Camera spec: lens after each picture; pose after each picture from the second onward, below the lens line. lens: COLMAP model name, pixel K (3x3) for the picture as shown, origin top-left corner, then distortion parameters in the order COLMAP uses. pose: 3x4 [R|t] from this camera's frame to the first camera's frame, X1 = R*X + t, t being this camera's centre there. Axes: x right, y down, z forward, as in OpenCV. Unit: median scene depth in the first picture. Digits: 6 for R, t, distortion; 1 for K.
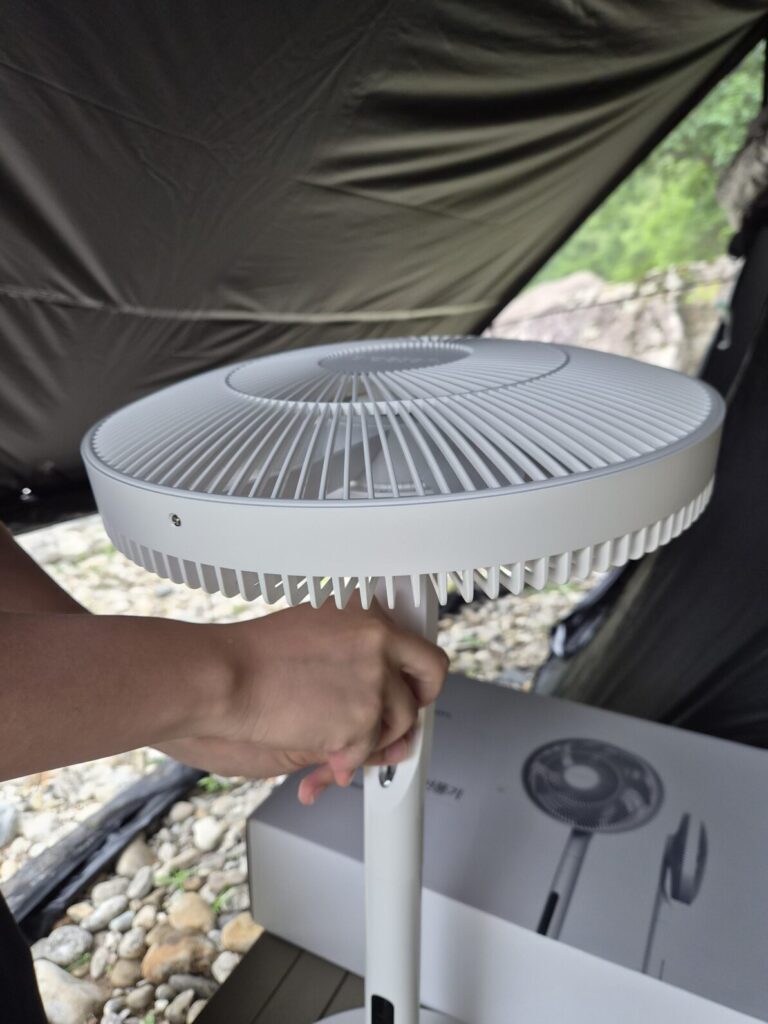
lens RADIAL K [[694.6, 0, 384.0], [0, 694.6, 512.0], [0, 0, 1]] dist [0.036764, -0.036651]
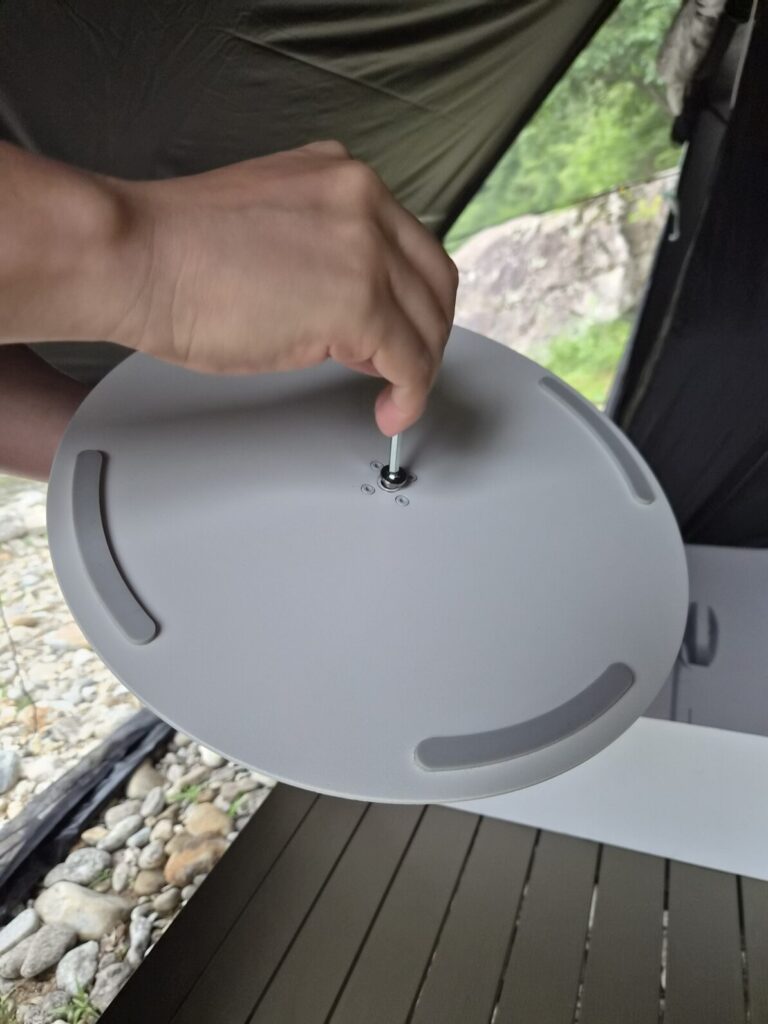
lens RADIAL K [[690.9, 0, 384.0], [0, 690.9, 512.0], [0, 0, 1]] dist [0.040155, -0.030874]
pose [[0.993309, -0.107150, 0.043078, -0.018751], [0.104684, 0.992933, 0.055912, 0.097070], [-0.048765, -0.051028, 0.997506, 0.015176]]
